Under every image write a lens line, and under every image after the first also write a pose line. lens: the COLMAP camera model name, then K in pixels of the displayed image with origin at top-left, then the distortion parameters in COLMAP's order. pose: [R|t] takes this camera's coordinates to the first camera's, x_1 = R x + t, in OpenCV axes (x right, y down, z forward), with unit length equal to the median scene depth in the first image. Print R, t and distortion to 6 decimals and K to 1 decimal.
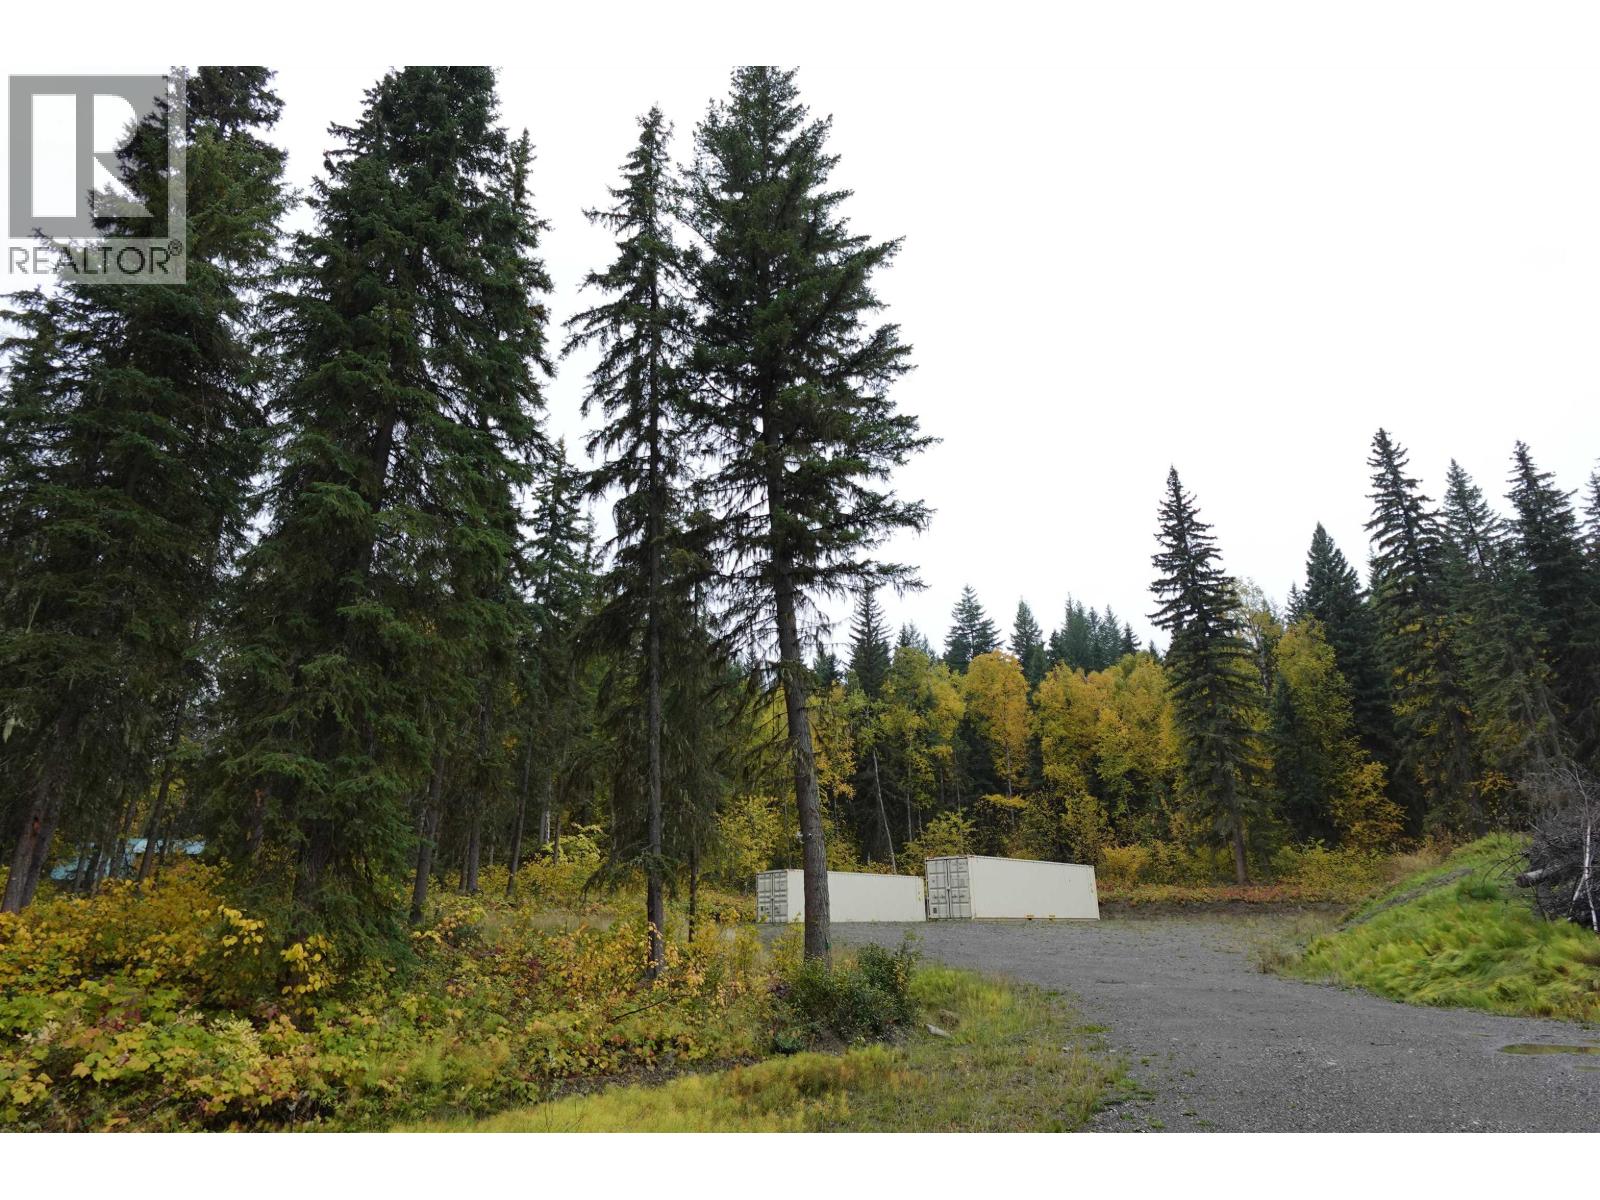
lens RADIAL K [[903.9, 0, 802.7], [0, 903.9, 596.3], [0, 0, 1]] dist [-0.000168, 0.001447]
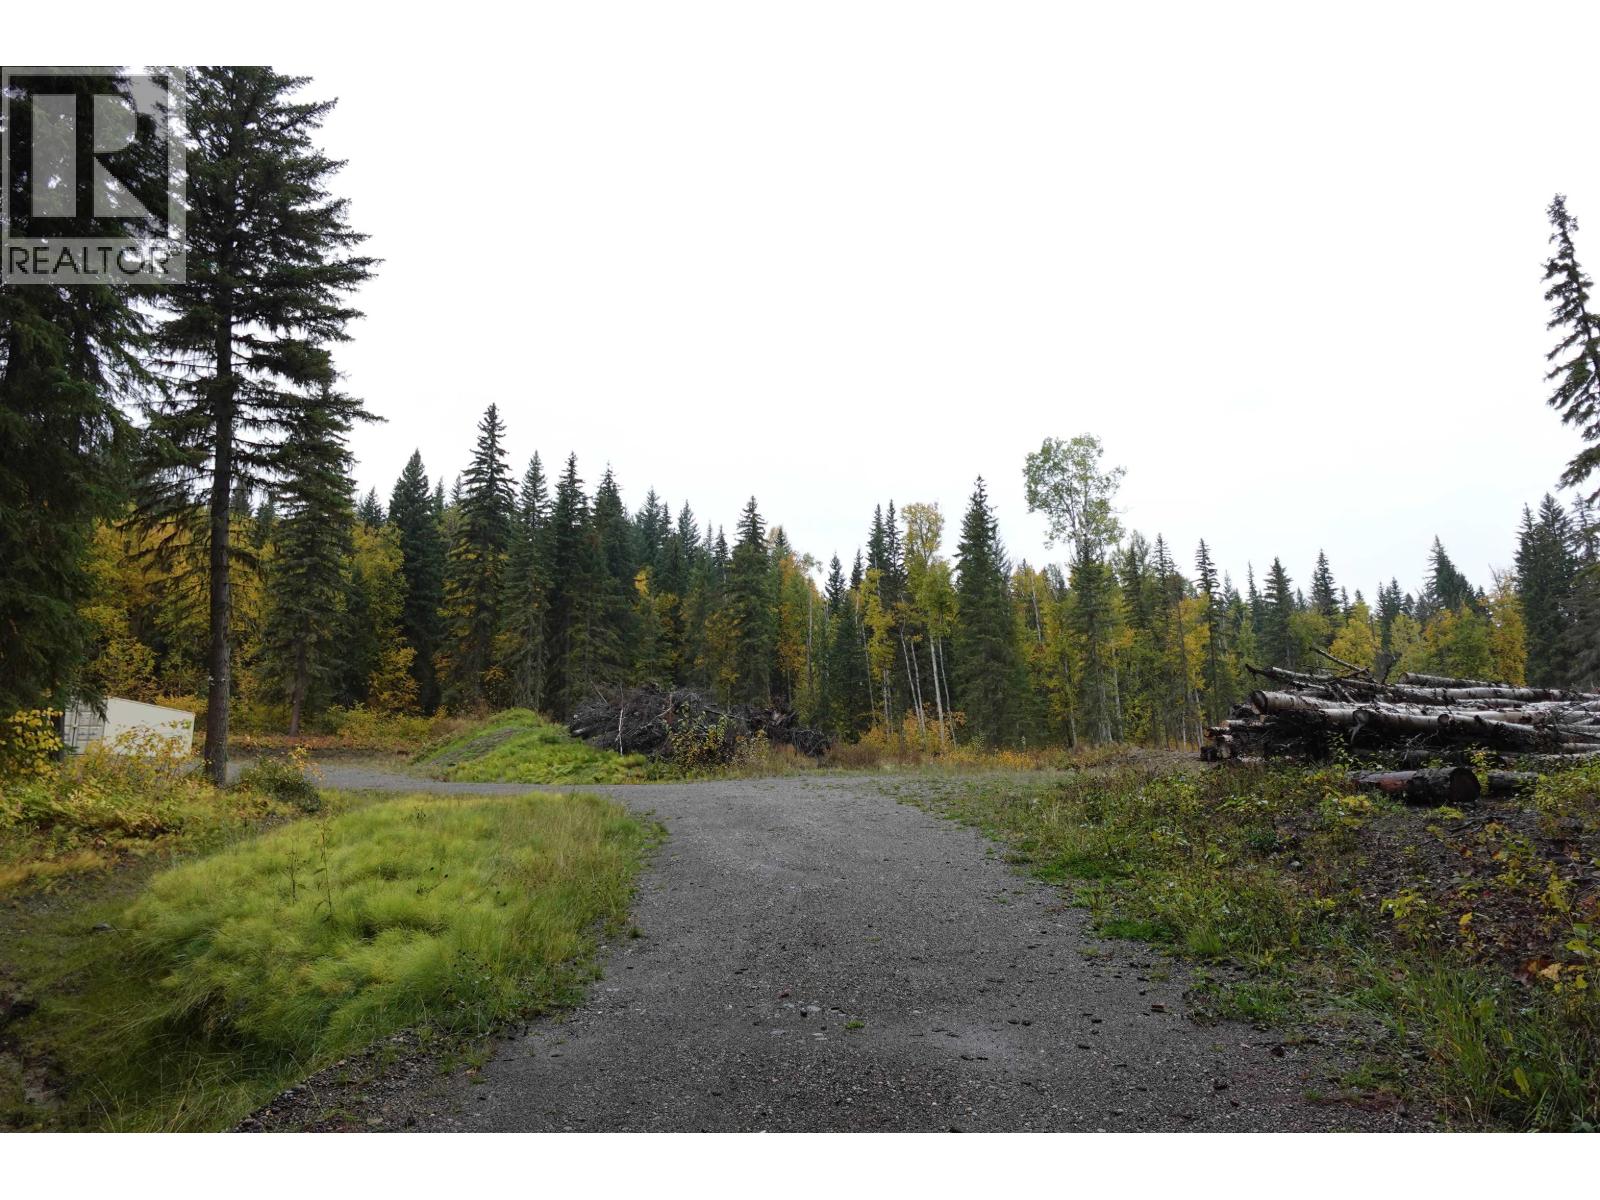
lens RADIAL K [[903.9, 0, 801.9], [0, 903.9, 597.4], [0, 0, 1]] dist [-0.000168, 0.001447]
pose [[0.485766, 0.166903, 0.858007, -0.223456], [-0.292079, 0.956172, -0.020636, -0.021922], [-0.823846, -0.240581, 0.513224, -0.105510]]
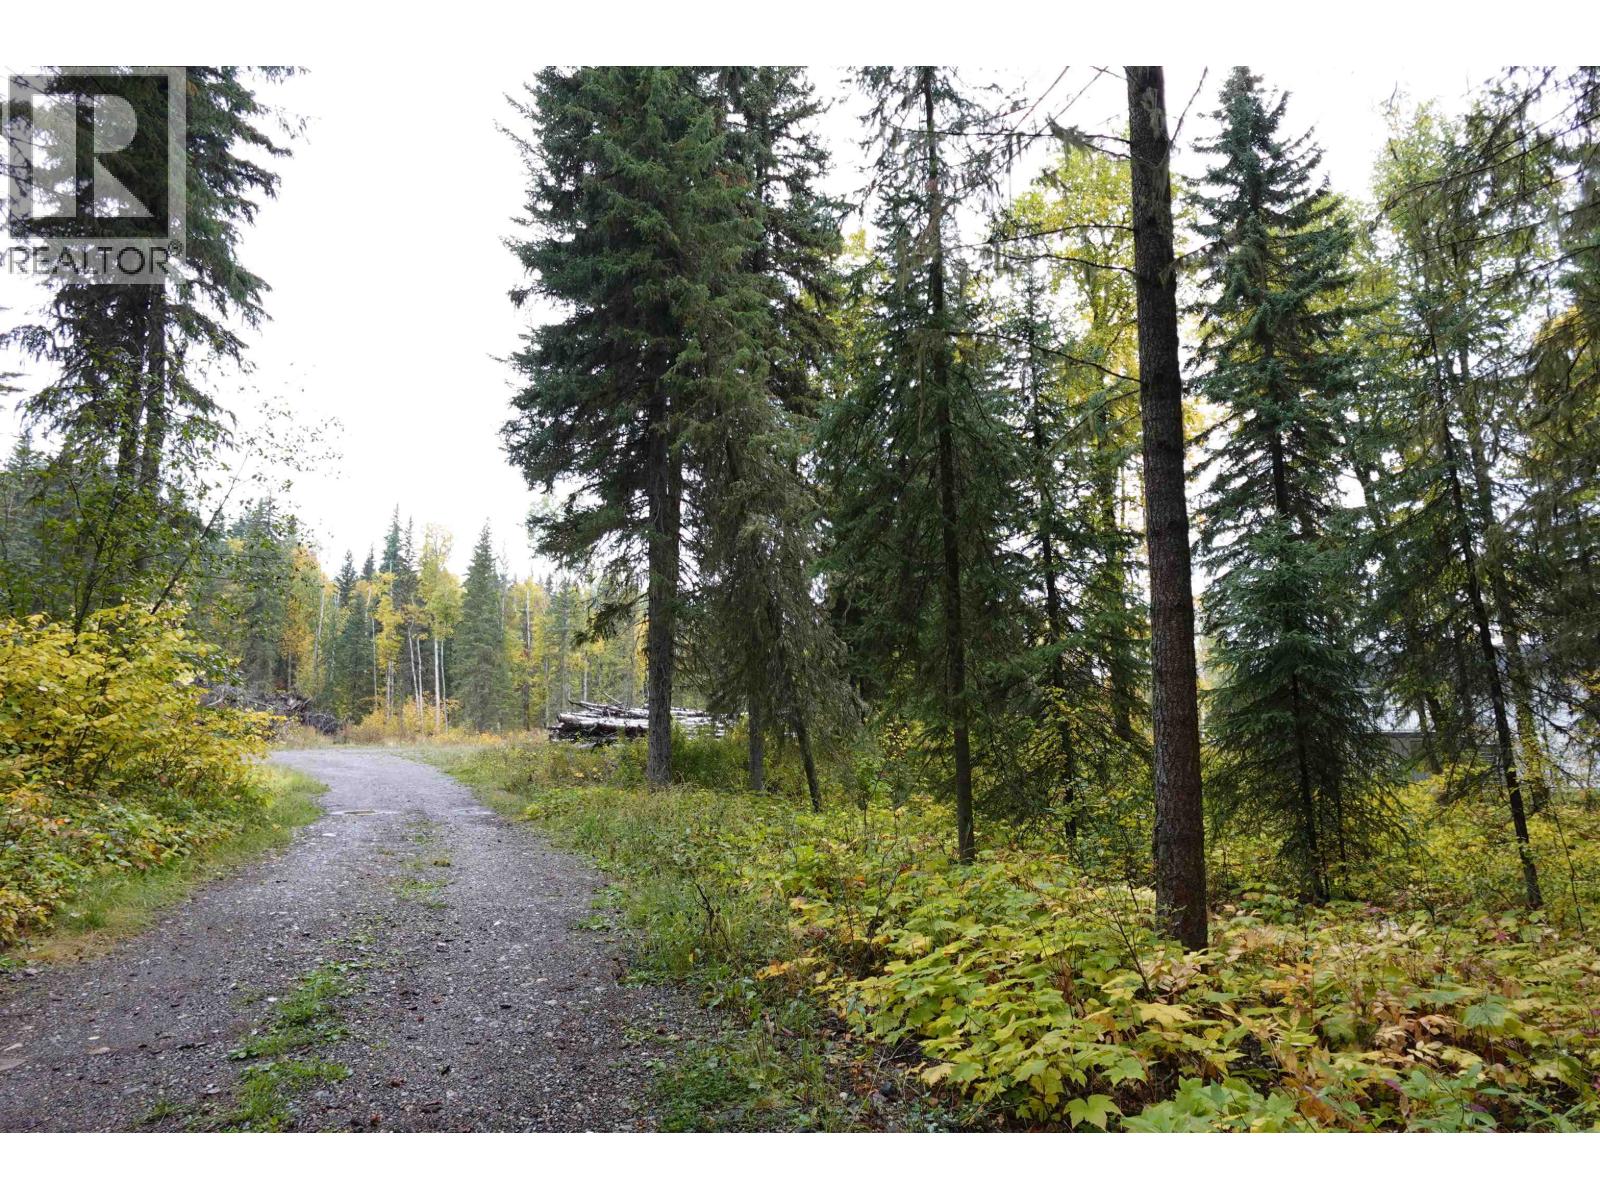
lens RADIAL K [[903.9, 0, 800.7], [0, 903.9, 605.1], [0, 0, 1]] dist [-0.000168, 0.001447]
pose [[-0.019433, 0.162707, 0.986483, -0.560228], [-0.336545, 0.928027, -0.159695, -0.062001], [-0.941467, -0.335100, 0.036724, -0.234224]]
